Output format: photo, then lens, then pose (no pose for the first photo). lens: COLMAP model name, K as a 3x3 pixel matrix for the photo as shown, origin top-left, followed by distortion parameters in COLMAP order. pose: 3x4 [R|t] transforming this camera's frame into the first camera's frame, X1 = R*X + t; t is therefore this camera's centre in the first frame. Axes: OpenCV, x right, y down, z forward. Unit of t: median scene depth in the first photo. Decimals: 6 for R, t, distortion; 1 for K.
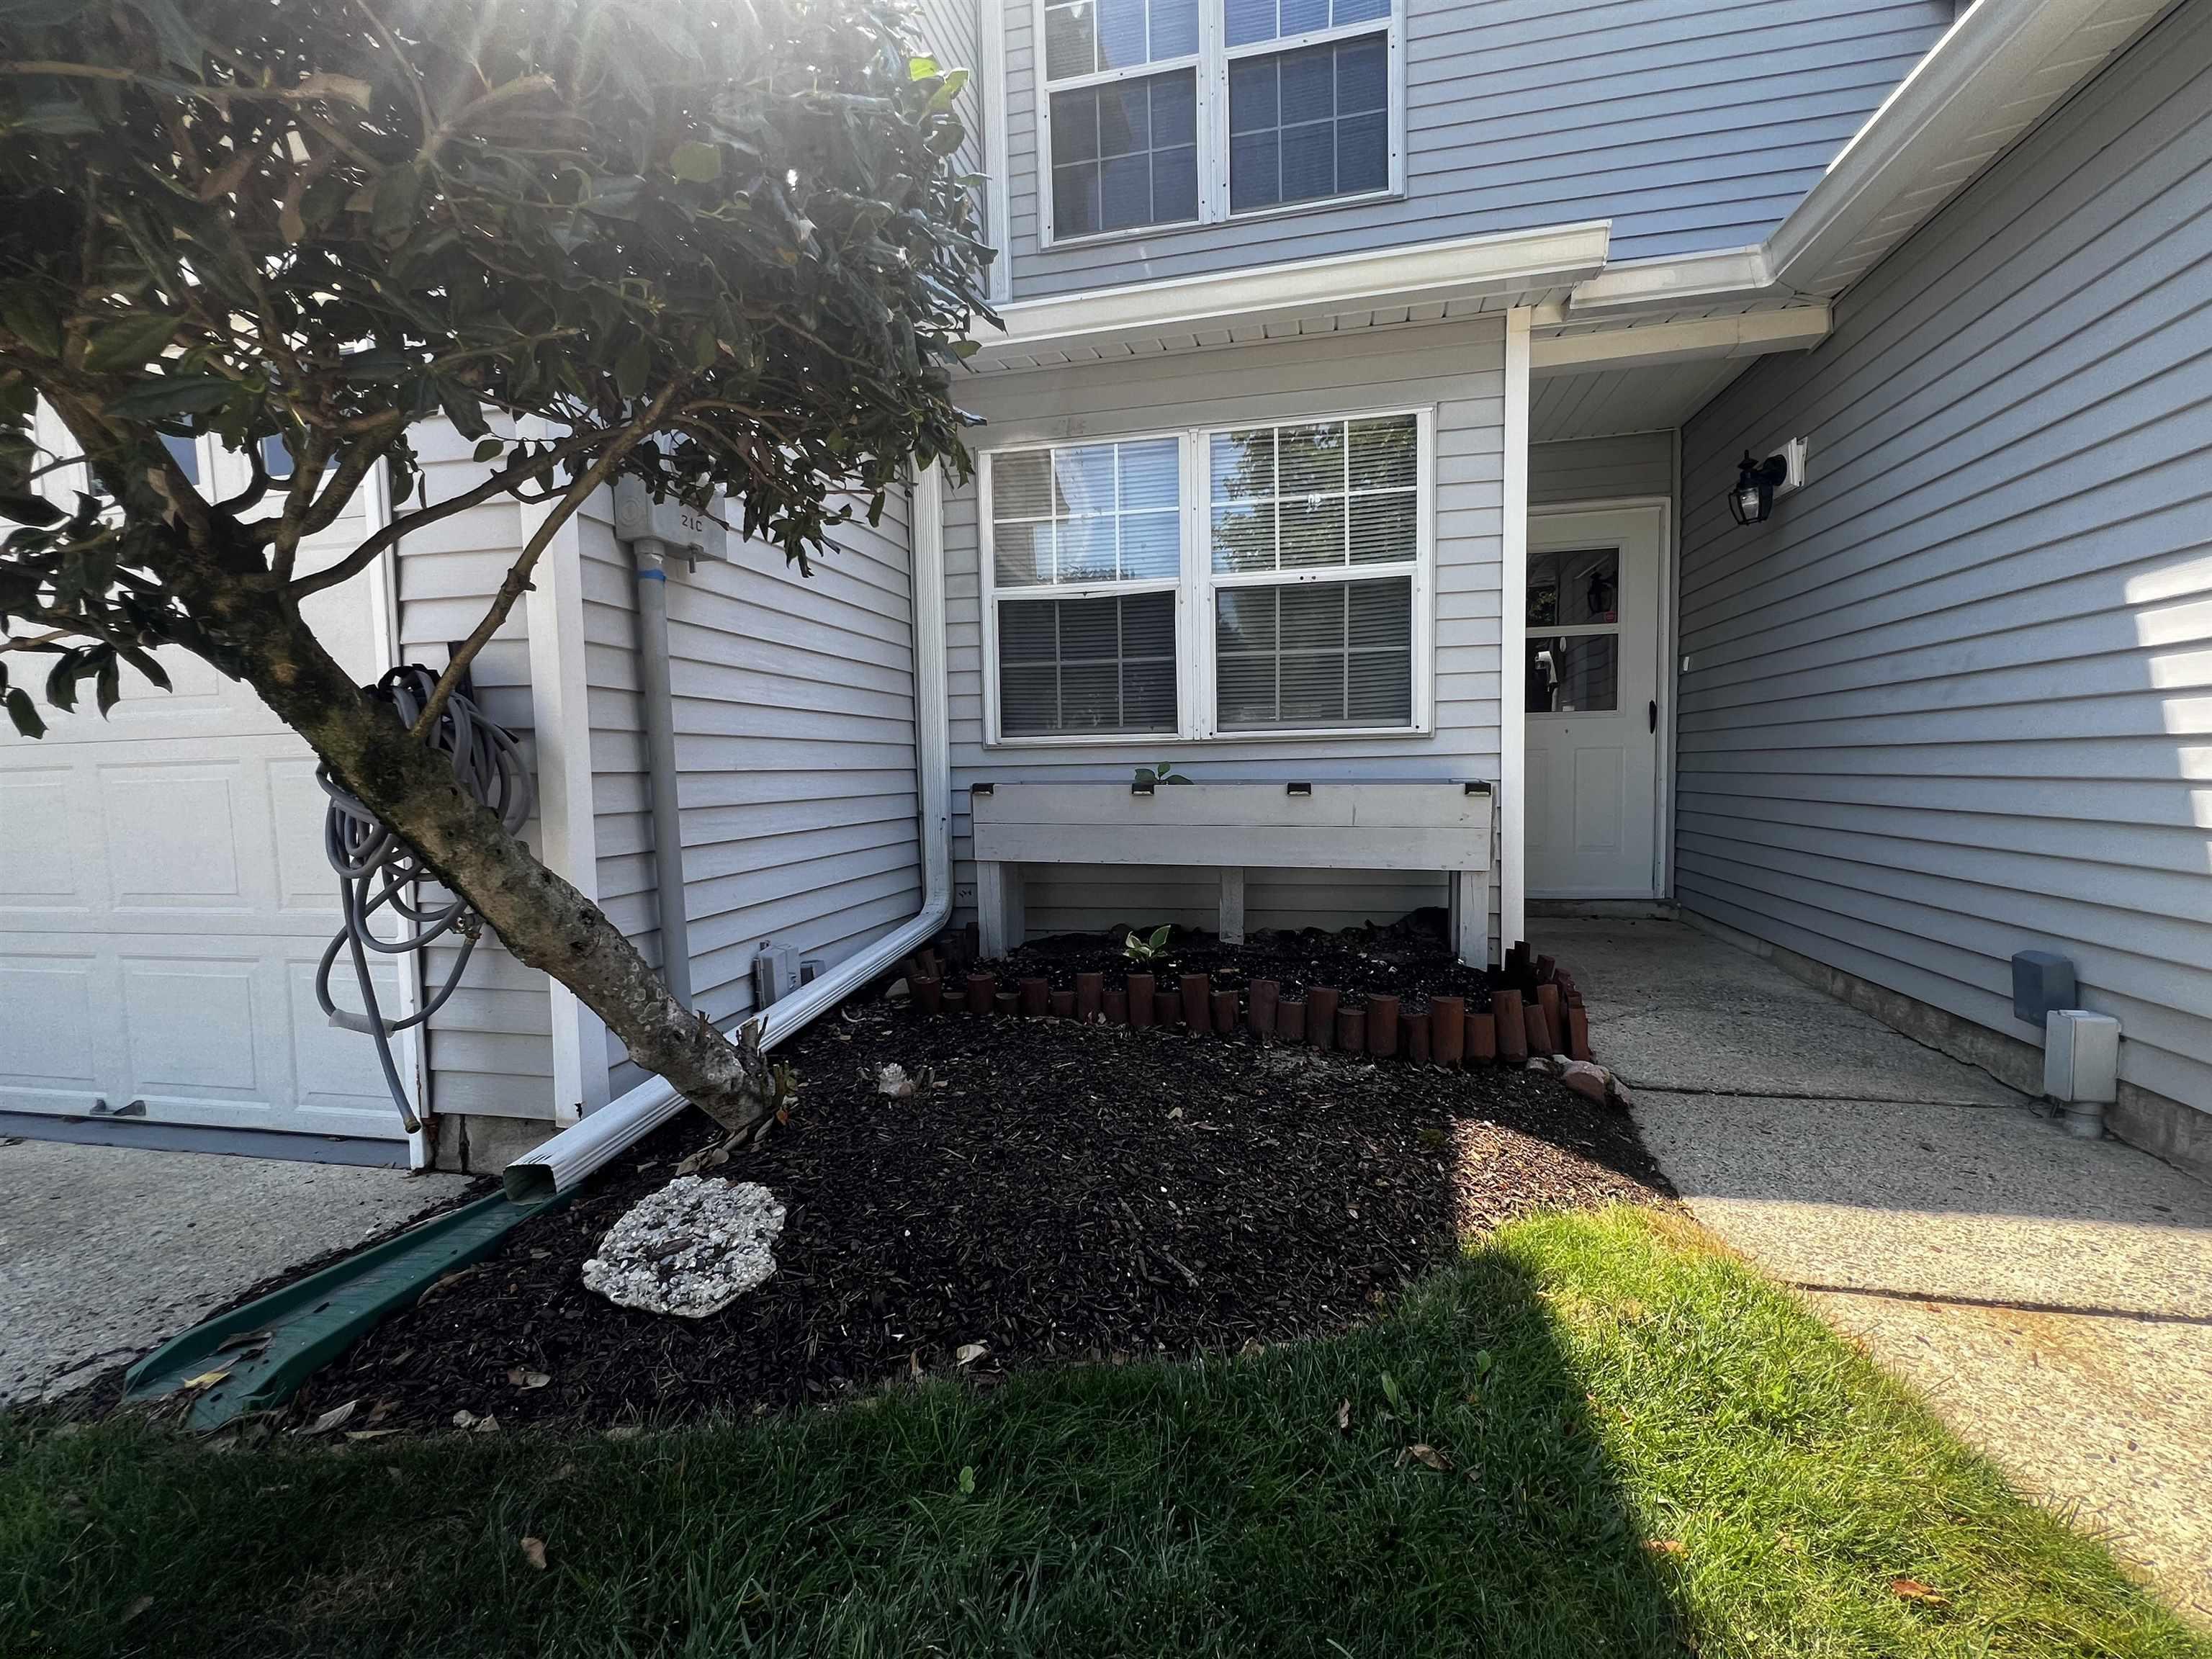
lens RADIAL K [[911.9, 0, 1101.7], [0, 911.9, 831.2], [0, 0, 1]] dist [-0.004511, -0.000221]
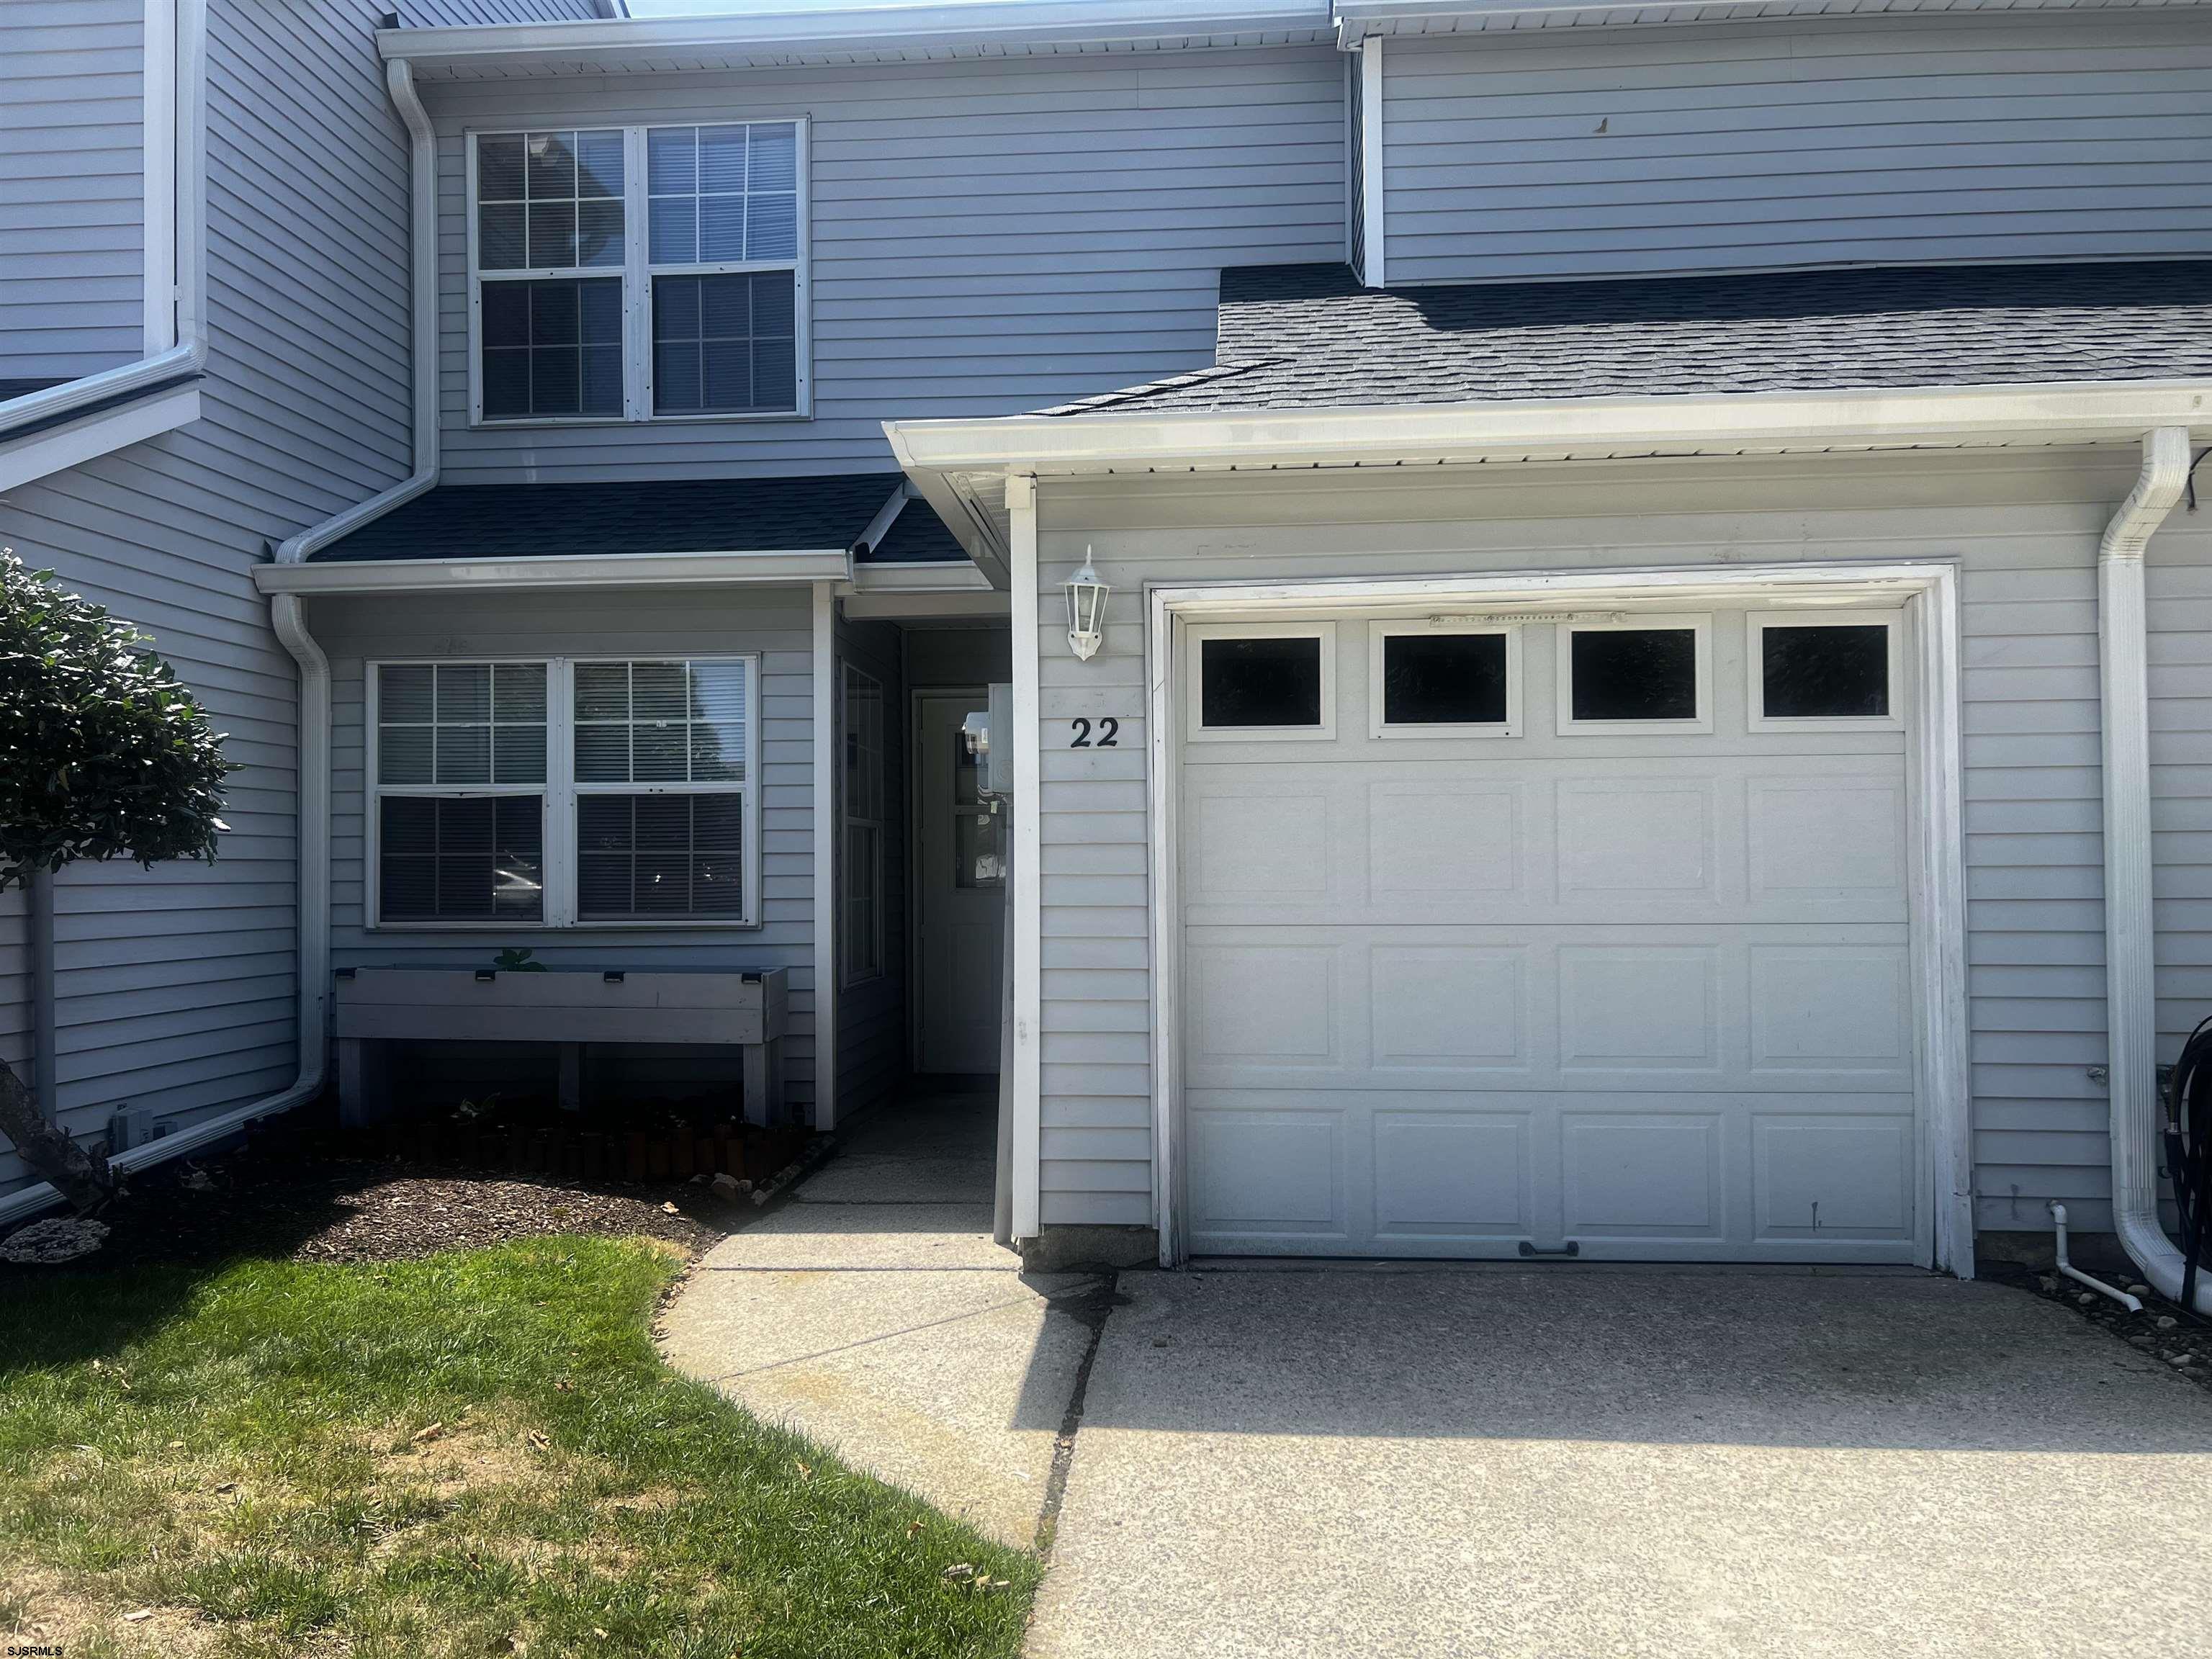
lens RADIAL K [[1648.7, 0, 1098.7], [0, 1648.7, 842.1], [0, 0, 1]] dist [0.044234, -0.043874]
pose [[0.990055, 0.016152, 0.139751, 0.495986], [-0.003667, 0.996013, -0.089136, -0.027723], [-0.140633, 0.087737, 0.986167, -1.154883]]
